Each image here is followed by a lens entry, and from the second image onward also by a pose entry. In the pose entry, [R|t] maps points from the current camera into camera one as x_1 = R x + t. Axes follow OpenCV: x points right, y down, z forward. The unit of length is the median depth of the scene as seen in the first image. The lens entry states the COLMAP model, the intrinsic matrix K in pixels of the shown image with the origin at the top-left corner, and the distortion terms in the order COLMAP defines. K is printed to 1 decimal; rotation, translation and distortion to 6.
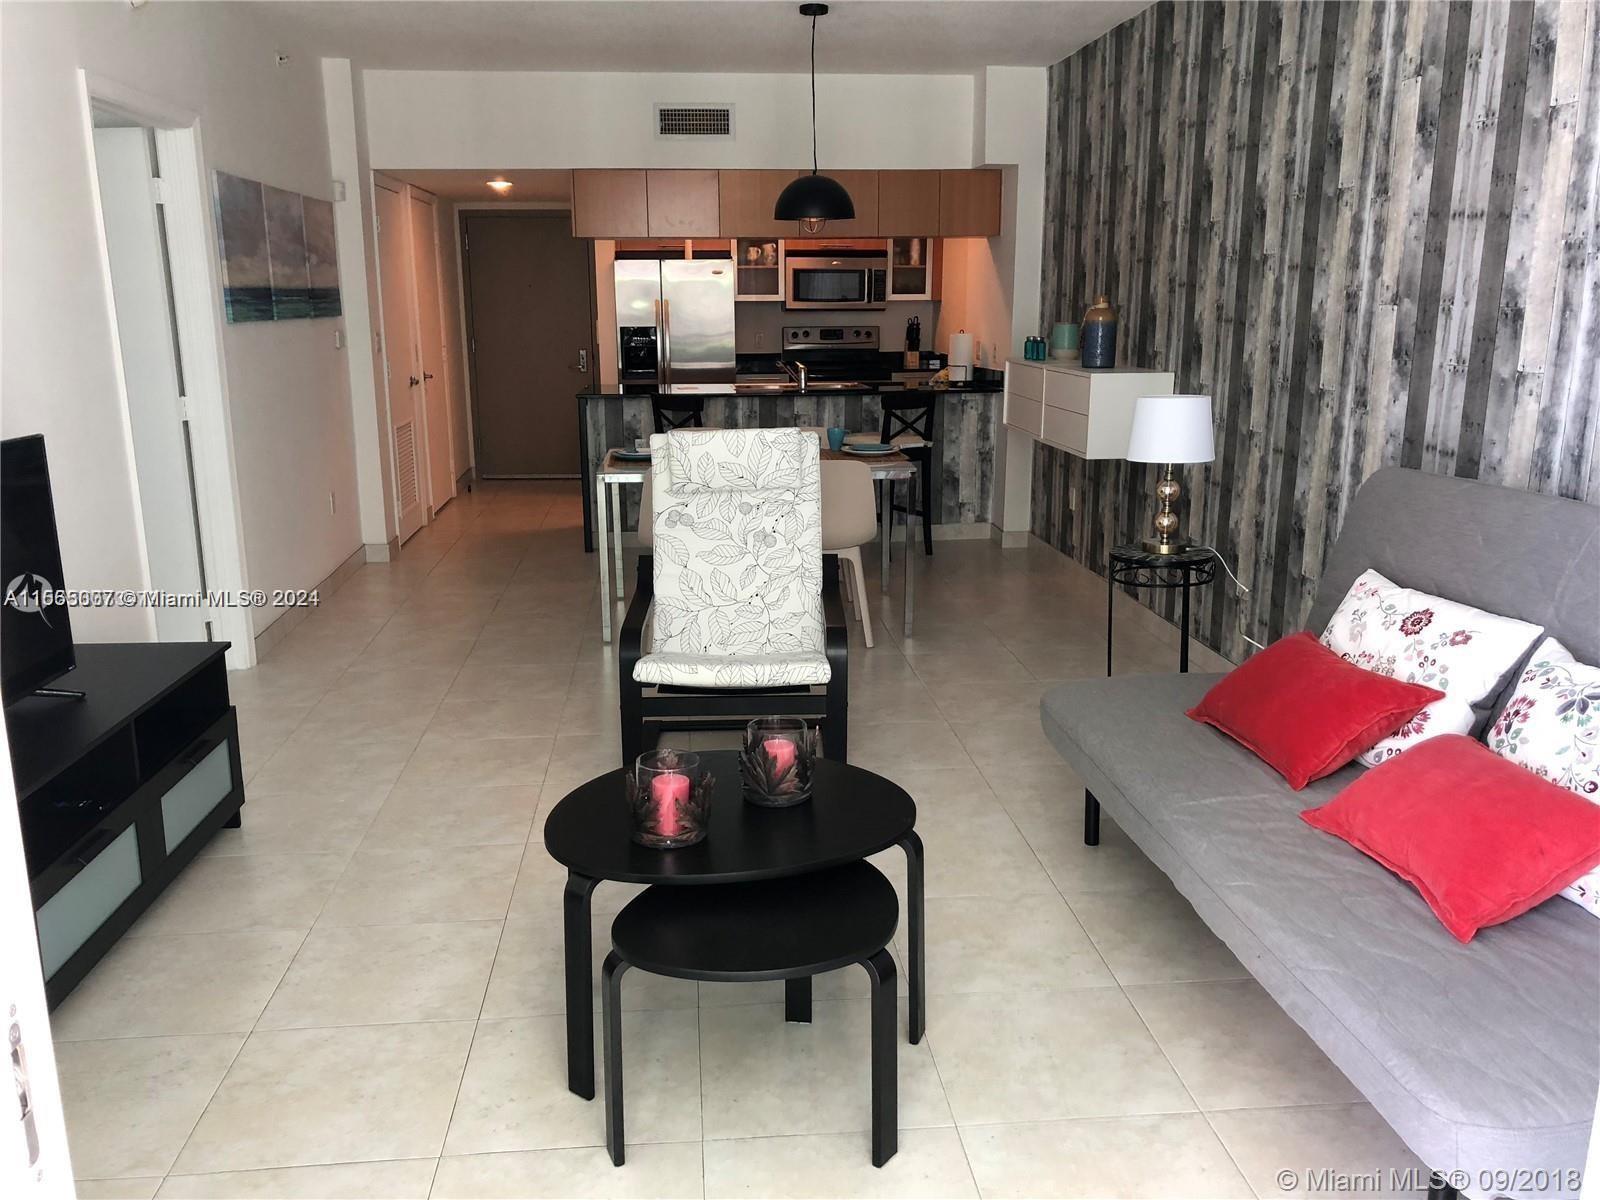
lens RADIAL K [[1317.1, 0, 784.0], [0, 1317.1, 606.0], [0, 0, 1]] dist [0.049309, -0.060362]
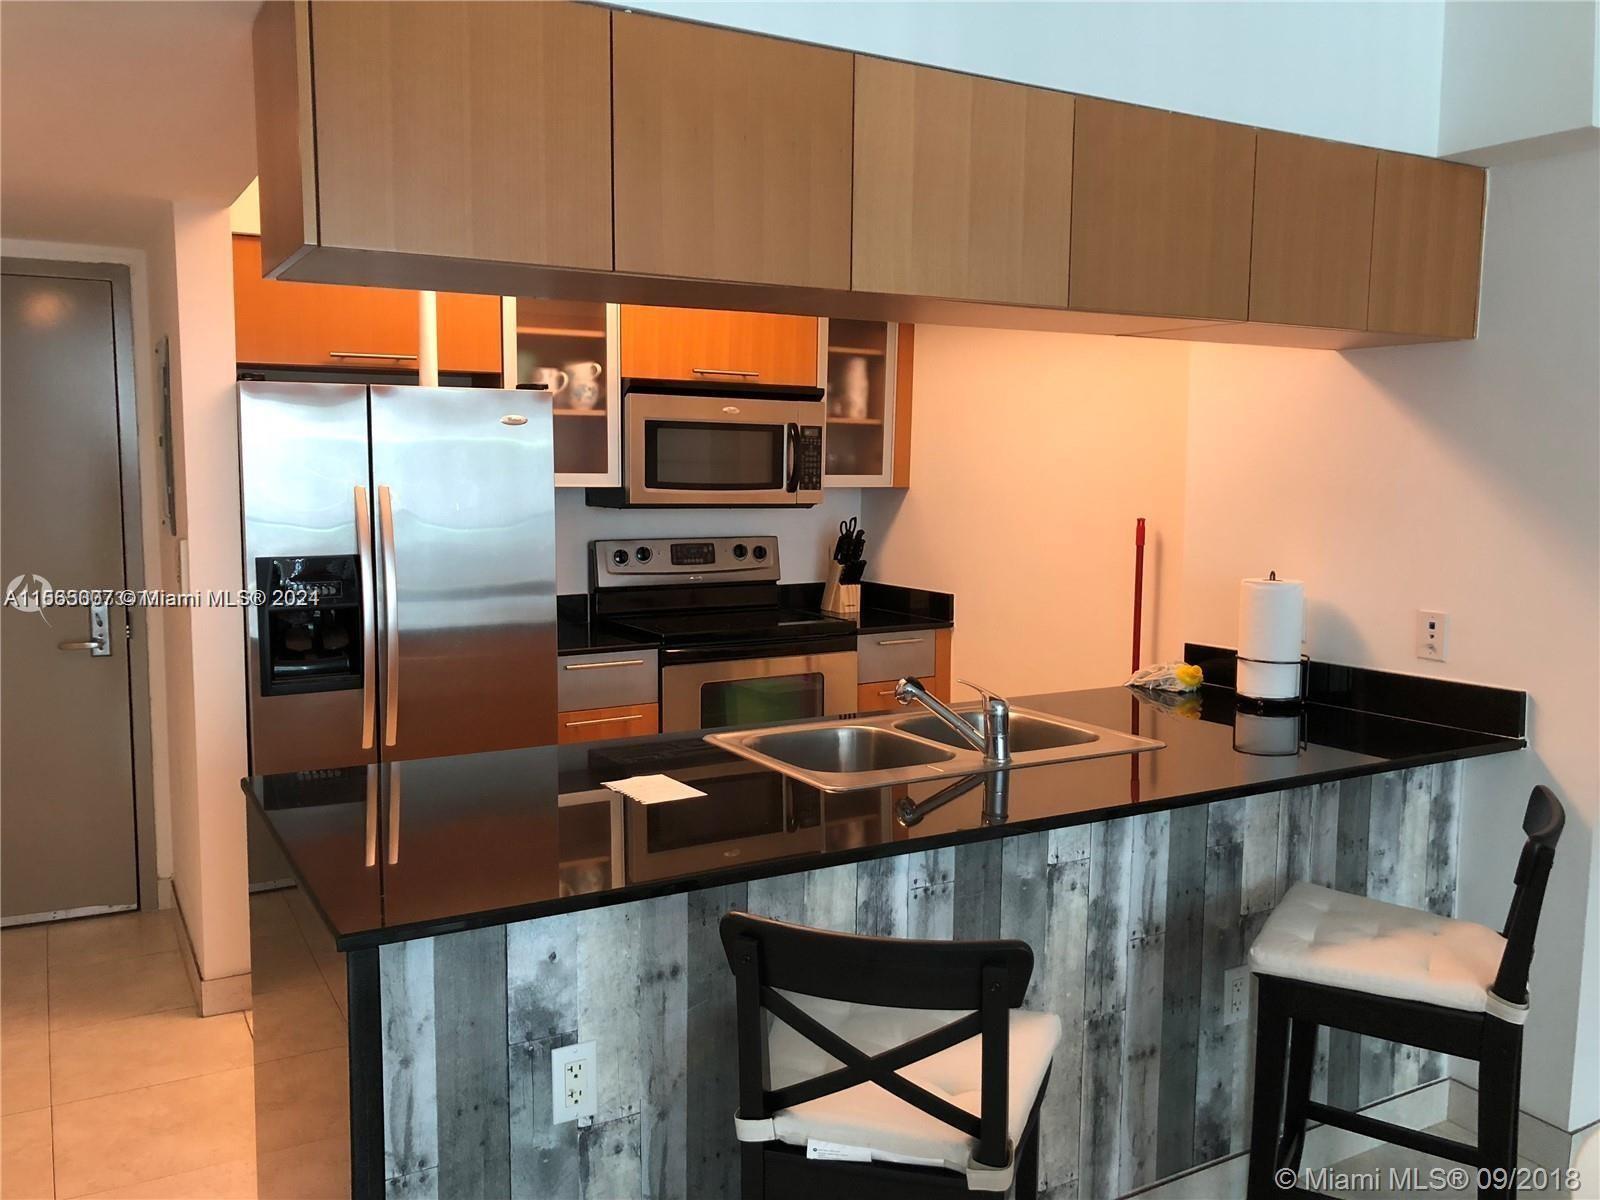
lens RADIAL K [[1317.1, 0, 808.2], [0, 1317.1, 615.1], [0, 0, 1]] dist [0.049309, -0.060362]
pose [[0.907542, -0.036911, 0.418337, -0.134598], [0.084592, 0.991780, -0.096005, -0.140392], [-0.411355, 0.122517, 0.903204, 0.576982]]
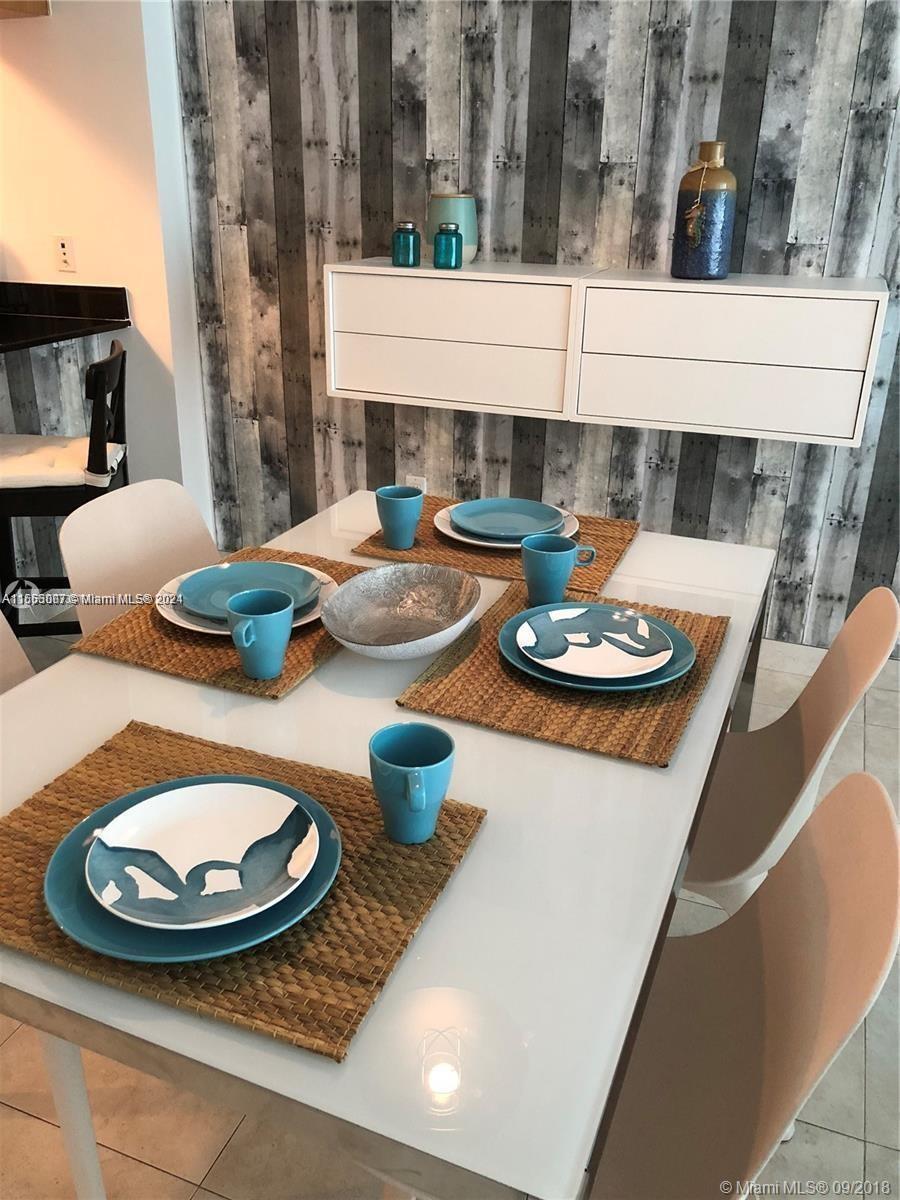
lens RADIAL K [[987.9, 0, 441.5], [0, 987.9, 588.8], [0, 0, 1]] dist [0.049309, -0.060362]
pose [[0.448898, -0.337158, 0.827536, -0.125529], [0.193833, 0.940777, 0.278151, -0.115758], [-0.872307, 0.035543, 0.487665, 0.532430]]
